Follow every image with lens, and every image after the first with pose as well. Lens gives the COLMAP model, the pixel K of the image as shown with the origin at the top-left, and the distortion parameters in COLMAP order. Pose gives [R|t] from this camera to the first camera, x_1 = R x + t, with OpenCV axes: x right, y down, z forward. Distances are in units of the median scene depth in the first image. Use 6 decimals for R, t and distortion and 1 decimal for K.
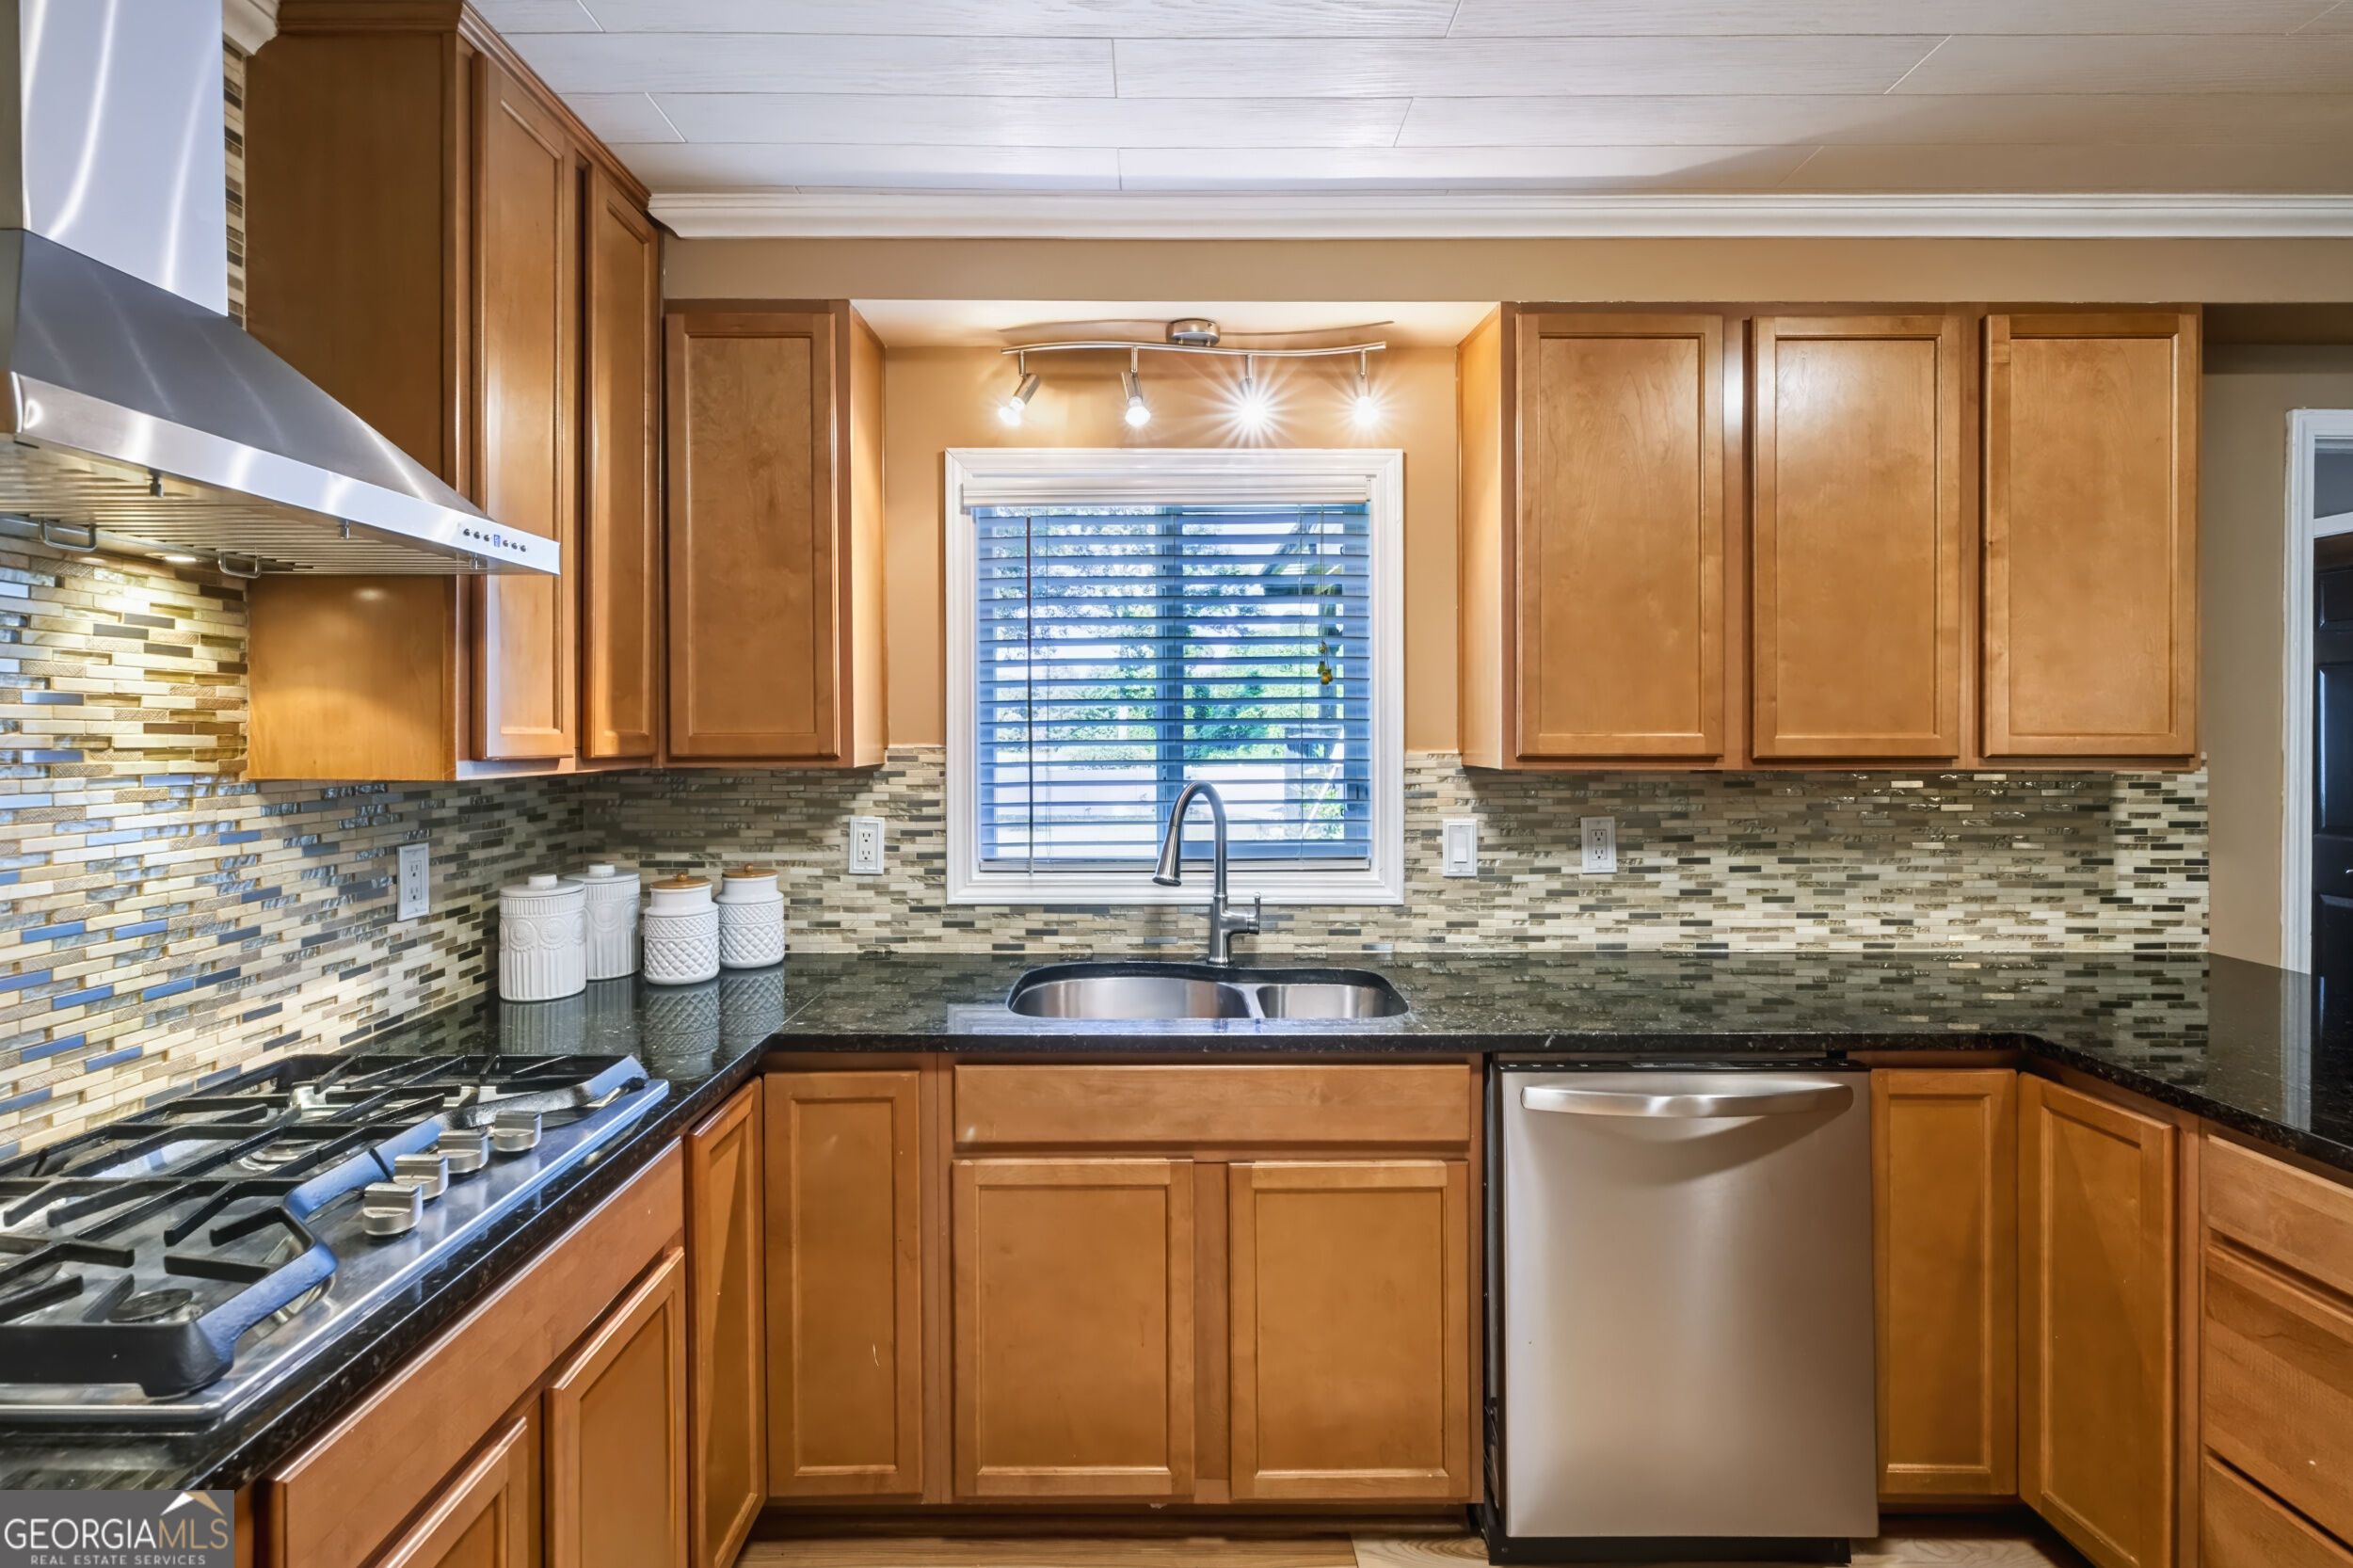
lens RADIAL K [[1108.9, 0, 1147.9], [0, 1108.9, 740.1], [0, 0, 1]] dist [-0.001827, 0.000179]
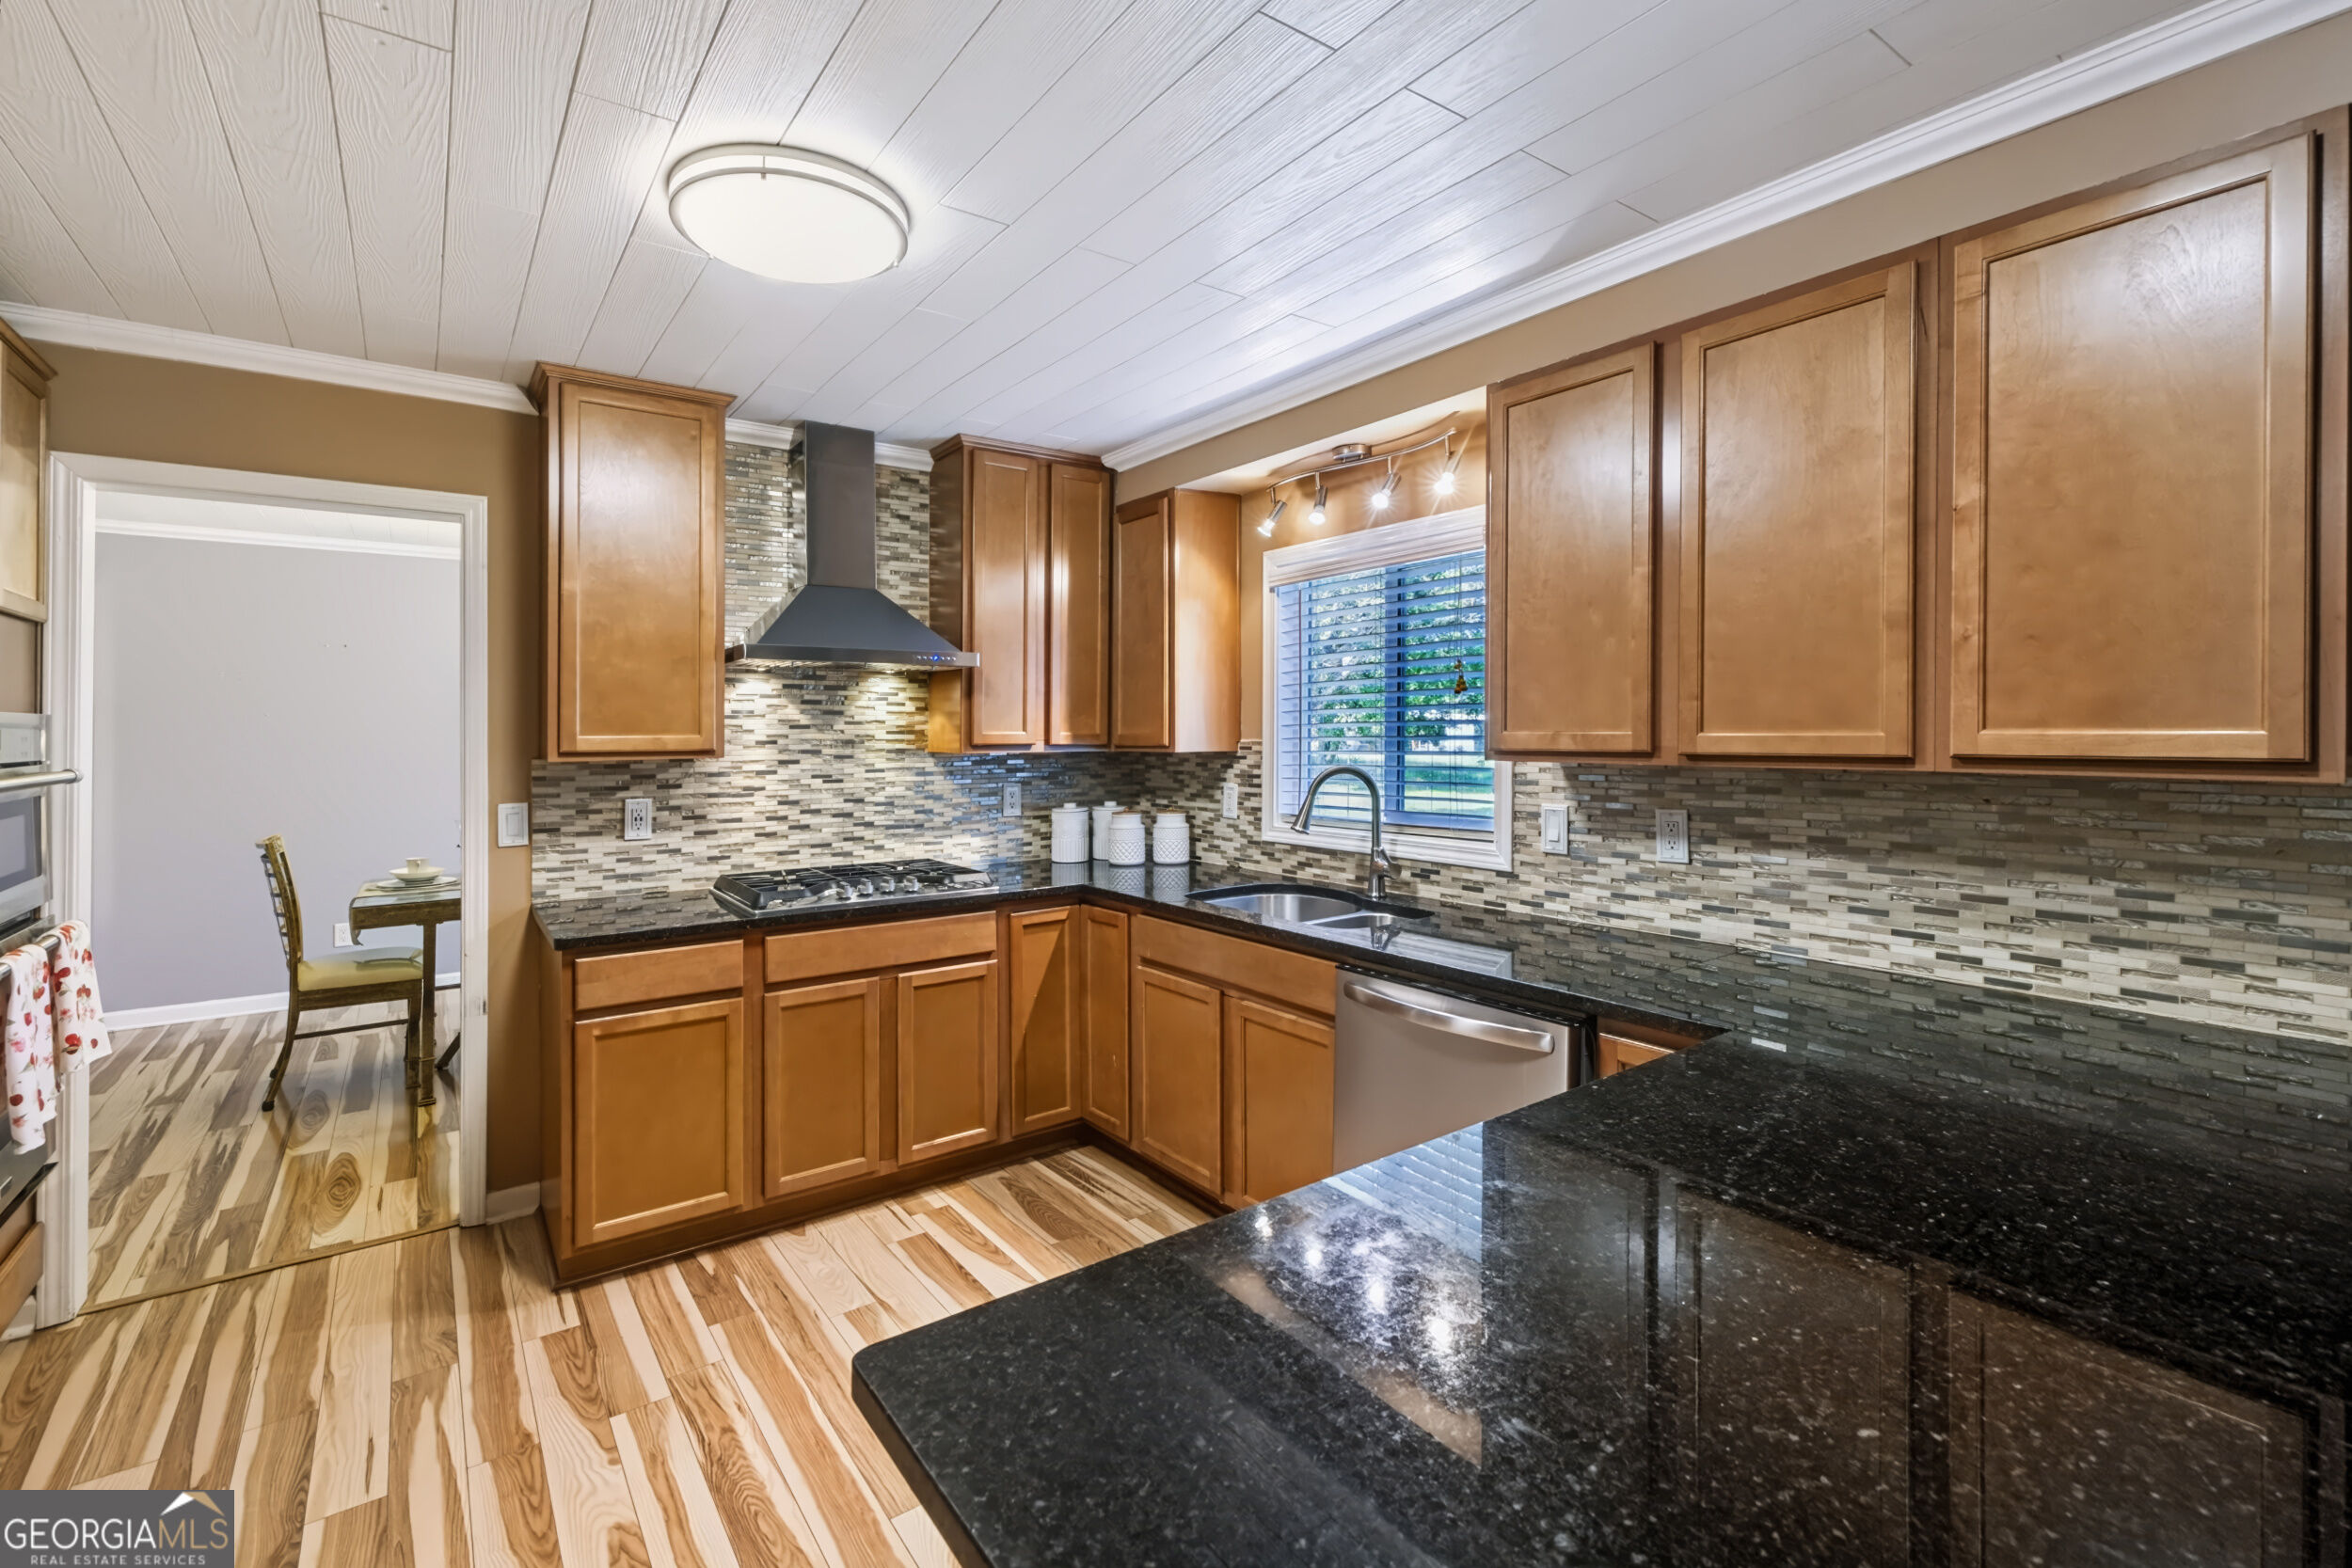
lens RADIAL K [[1020.0, 0, 1139.1], [0, 1020.0, 744.9], [0, 0, 1]] dist [-0.000980, 0.001446]
pose [[0.574971, 0.007231, -0.818142, 0.969339], [-0.000668, 0.999965, 0.008369, -0.000842], [0.818174, -0.004266, 0.574955, 0.020852]]
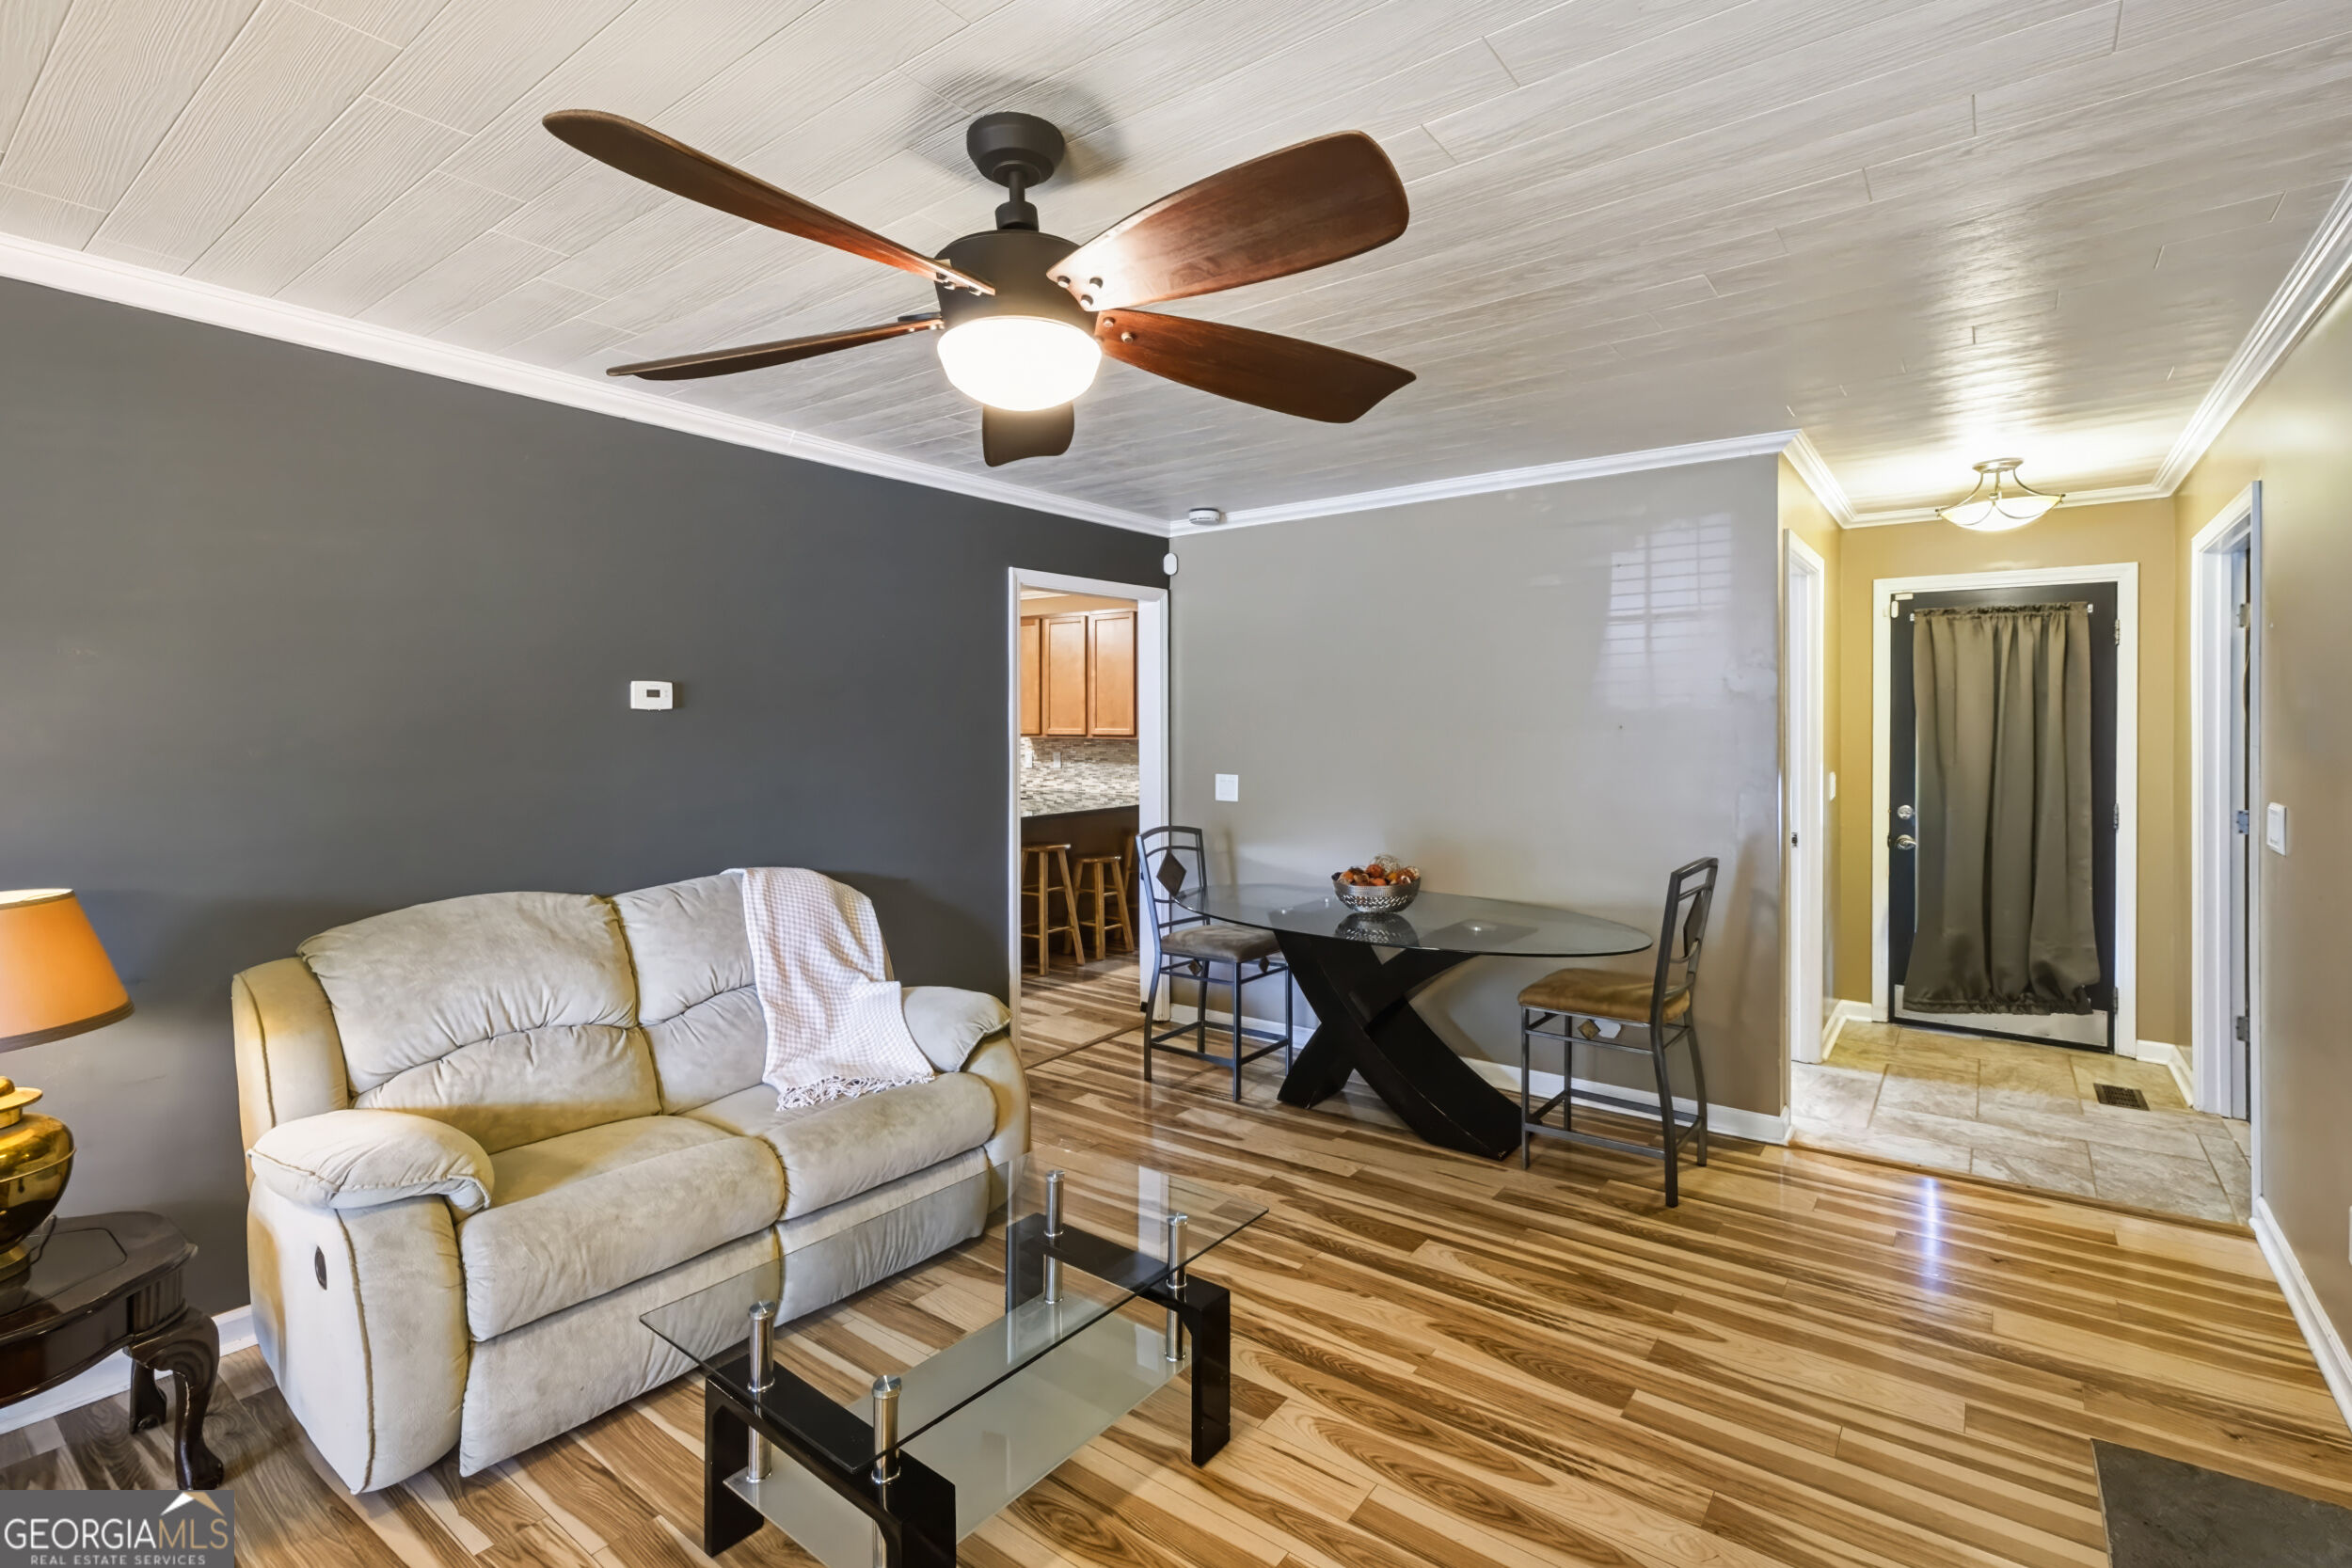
lens RADIAL K [[1096.9, 0, 1171.1], [0, 1096.9, 730.7], [0, 0, 1]] dist [0.009264, 0.001227]
pose [[0.793388, 0.005047, -0.608696, 2.951934], [-0.002357, 0.999984, 0.005221, -0.016499], [0.608712, -0.002708, 0.793386, -1.600057]]
